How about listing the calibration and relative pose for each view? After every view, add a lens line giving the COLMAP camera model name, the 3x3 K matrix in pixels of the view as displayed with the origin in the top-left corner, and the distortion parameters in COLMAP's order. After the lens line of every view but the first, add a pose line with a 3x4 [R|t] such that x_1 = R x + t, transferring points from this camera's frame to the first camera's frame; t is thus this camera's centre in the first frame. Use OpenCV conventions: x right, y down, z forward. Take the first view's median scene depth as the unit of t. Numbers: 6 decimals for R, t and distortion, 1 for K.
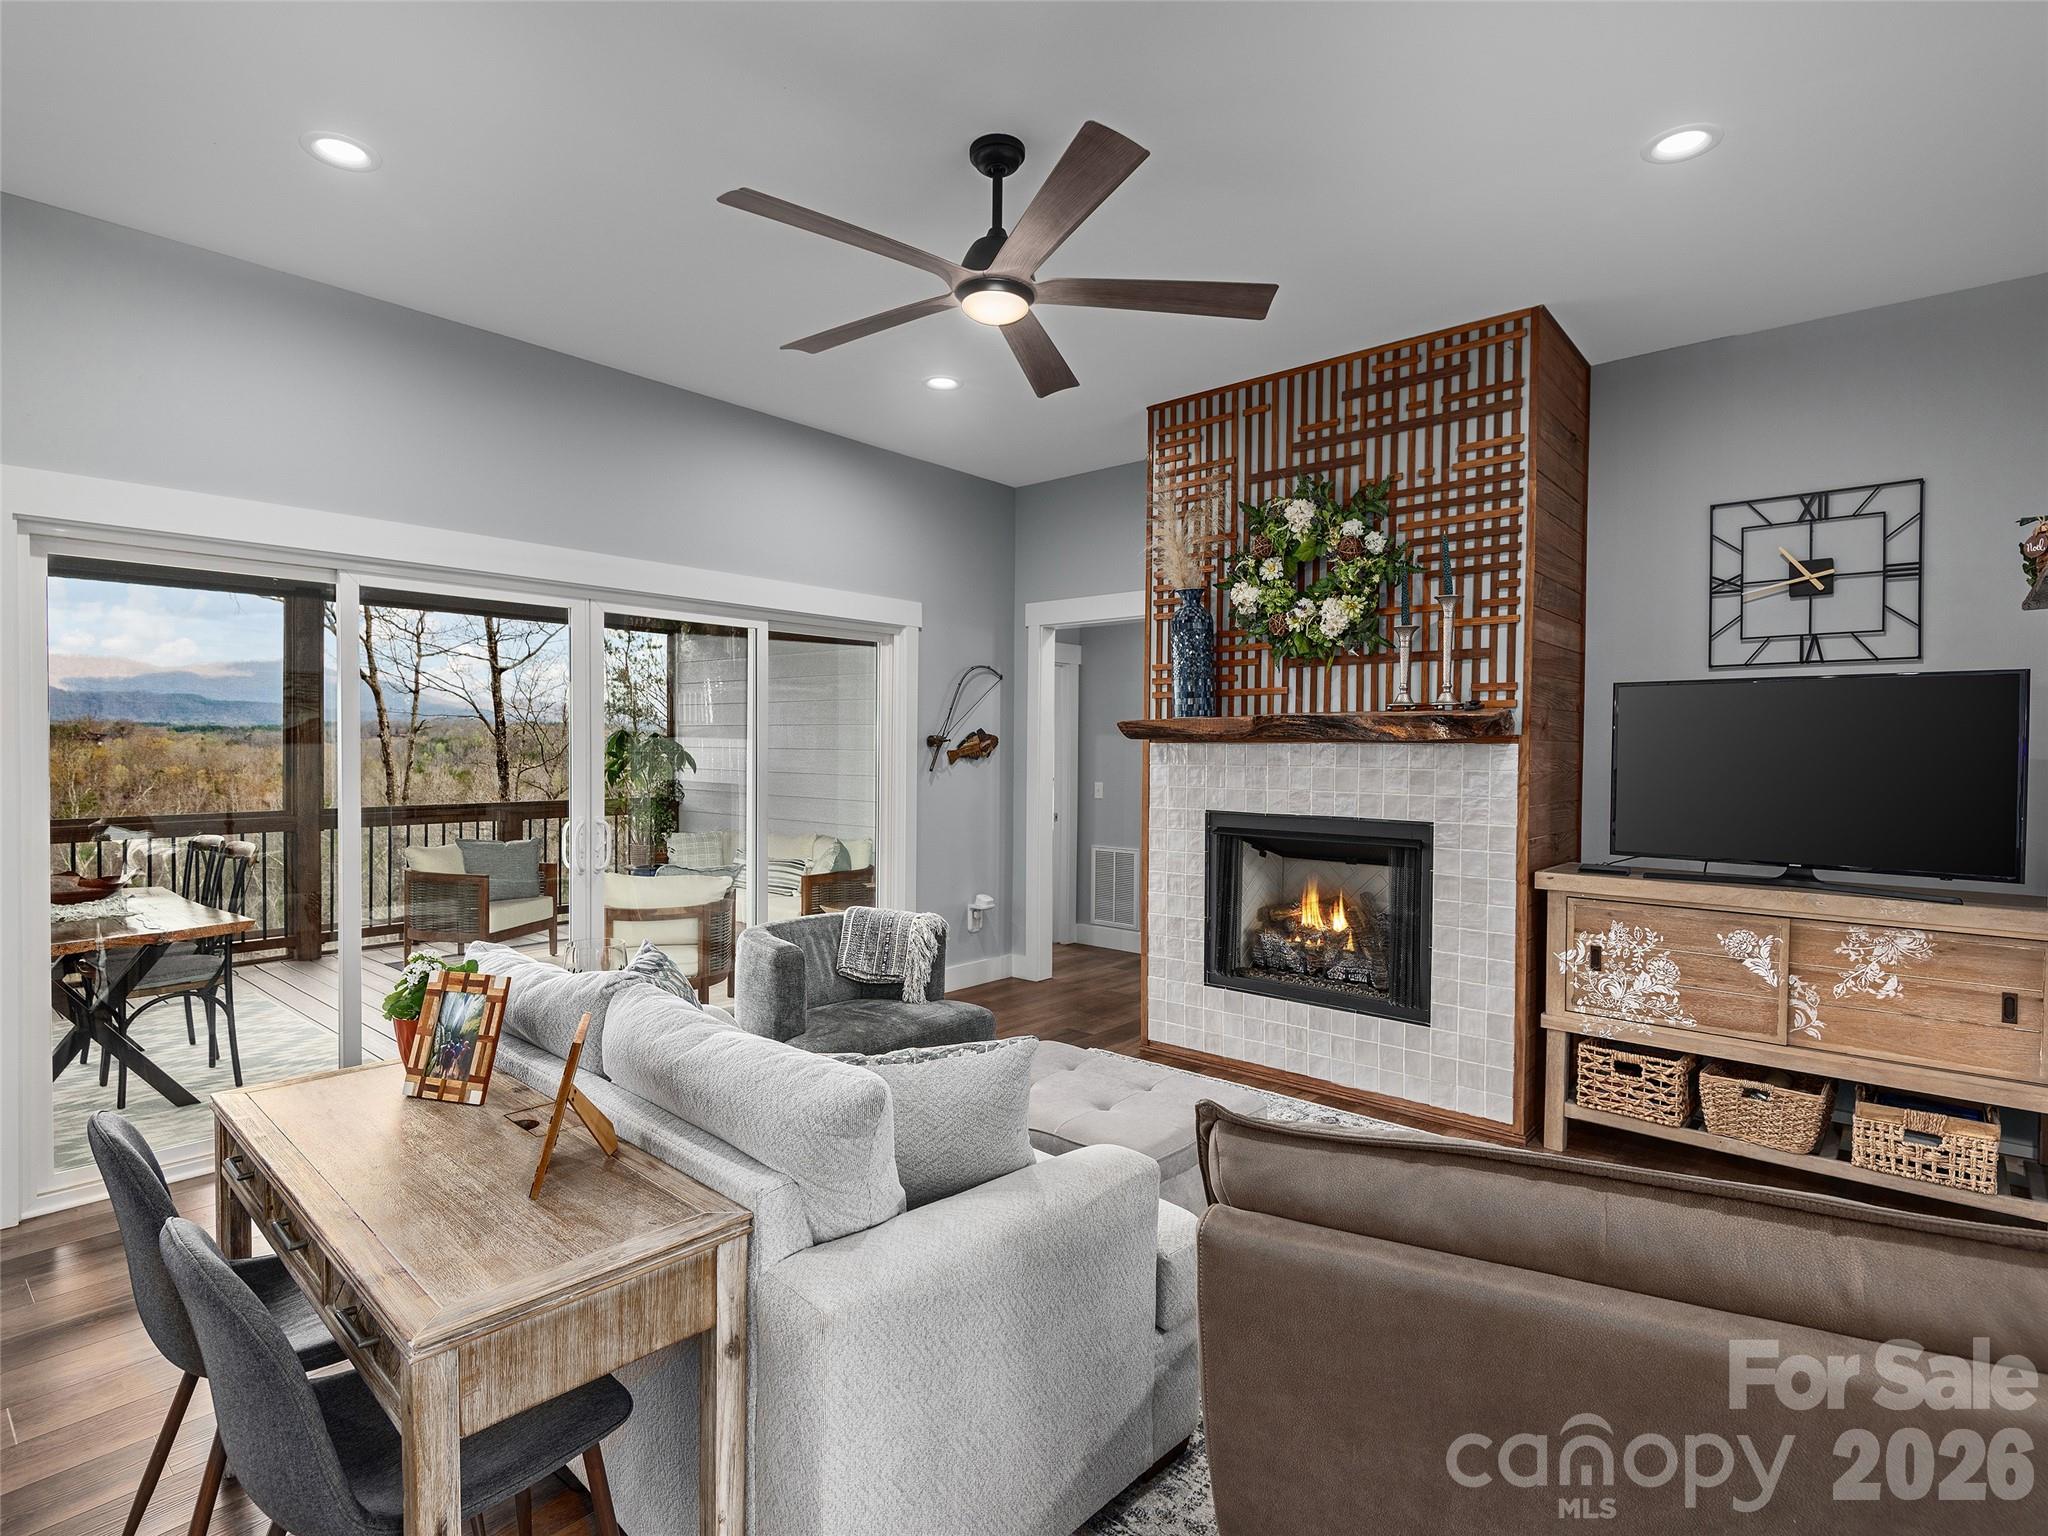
lens RADIAL K [[1027.2, 0, 1047.4], [0, 1027.2, 770.6], [0, 0, 1]] dist [0.043792, -0.037874]
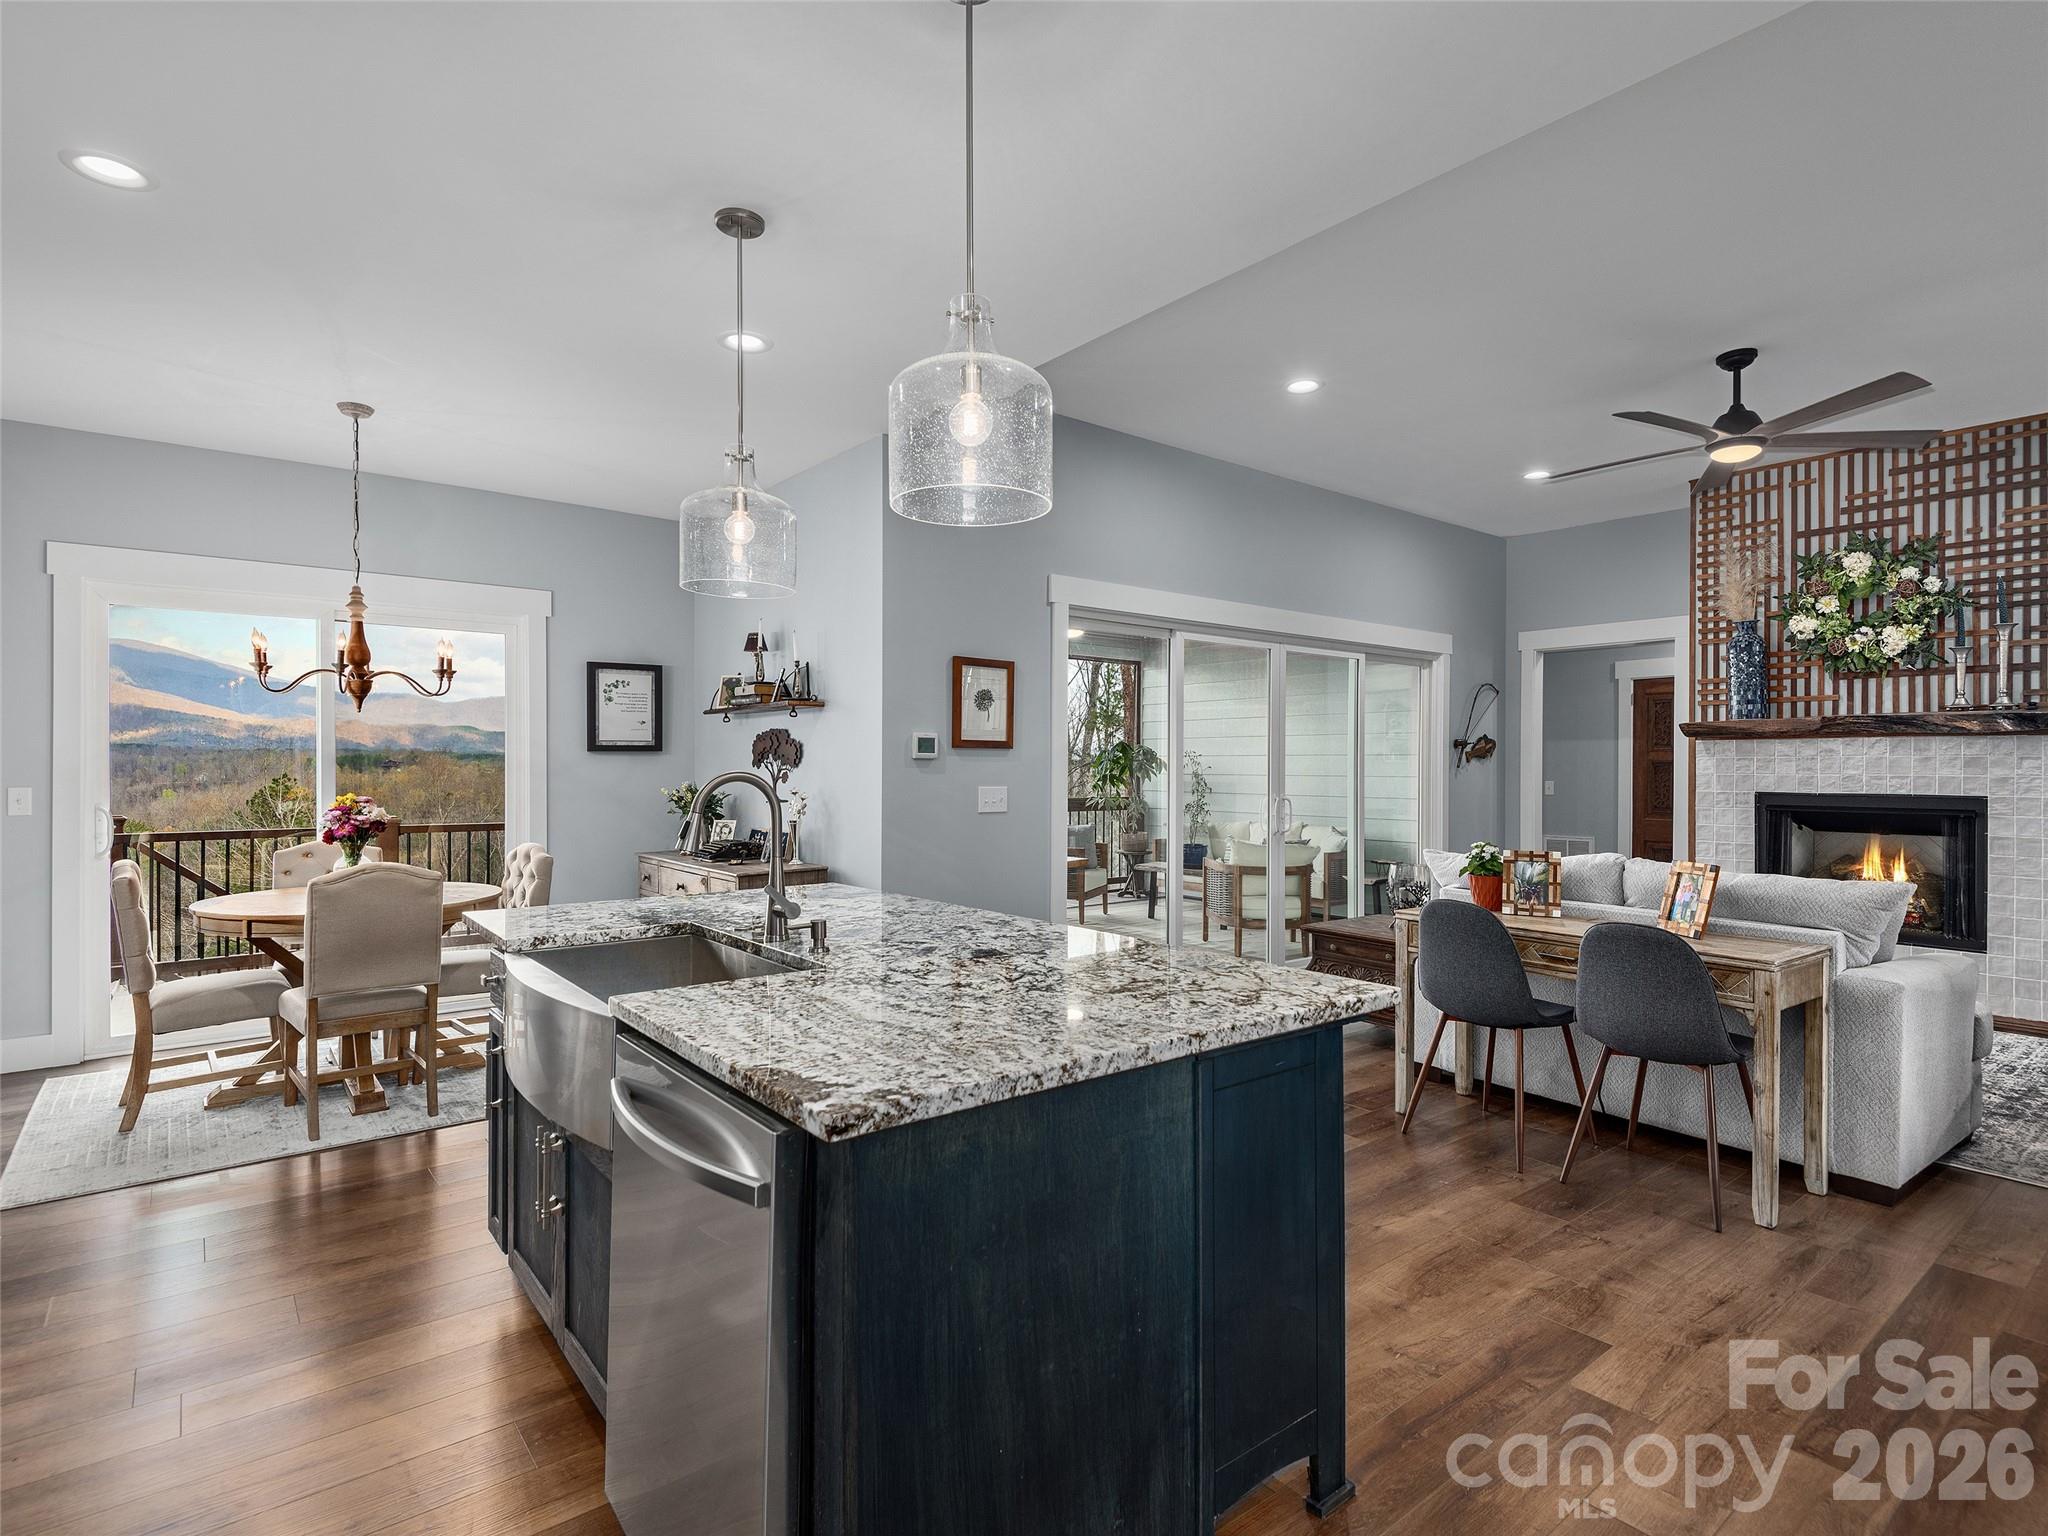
lens RADIAL K [[1061.4, 0, 1033.5], [0, 1061.4, 764.8], [0, 0, 1]] dist [0.033375, -0.023269]
pose [[0.984693, -0.004328, -0.174242, -0.561908], [-0.000547, 0.999610, -0.027922, 0.047879], [0.174295, 0.027589, 0.984307, -0.531564]]
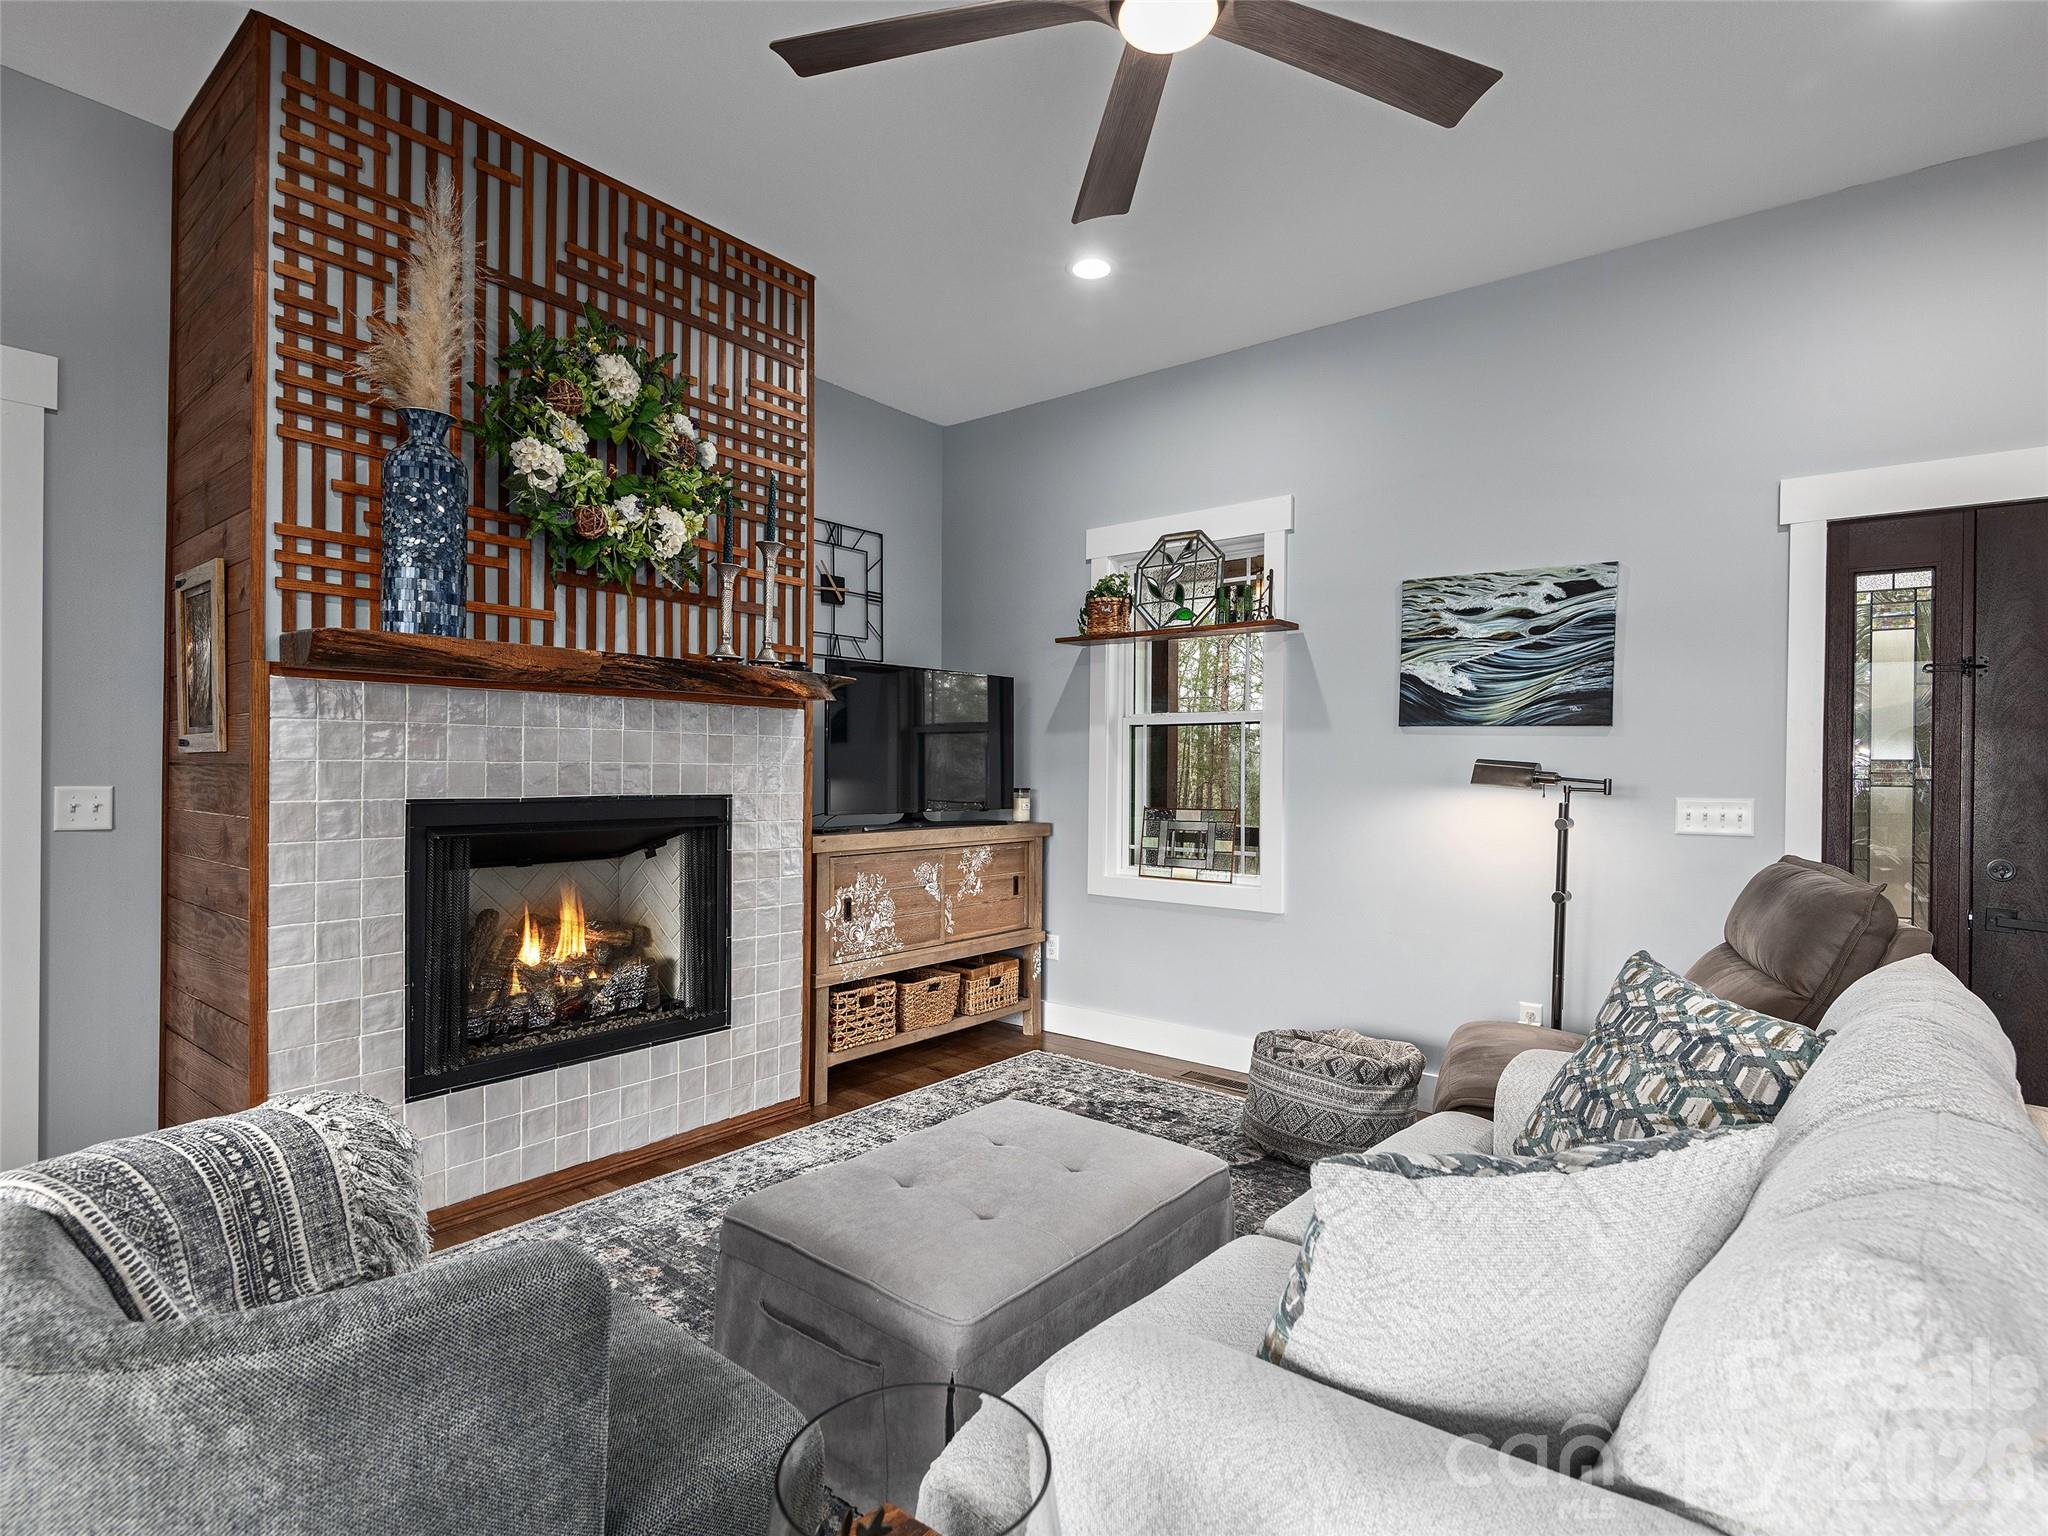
lens RADIAL K [[1027.2, 0, 1047.4], [0, 1027.2, 770.6], [0, 0, 1]] dist [0.043792, -0.037874]
pose [[-0.038543, -0.011045, 0.999196, -0.501890], [0.014689, 0.999825, 0.011619, 0.022950], [-0.999149, 0.015125, -0.038374, 0.747667]]
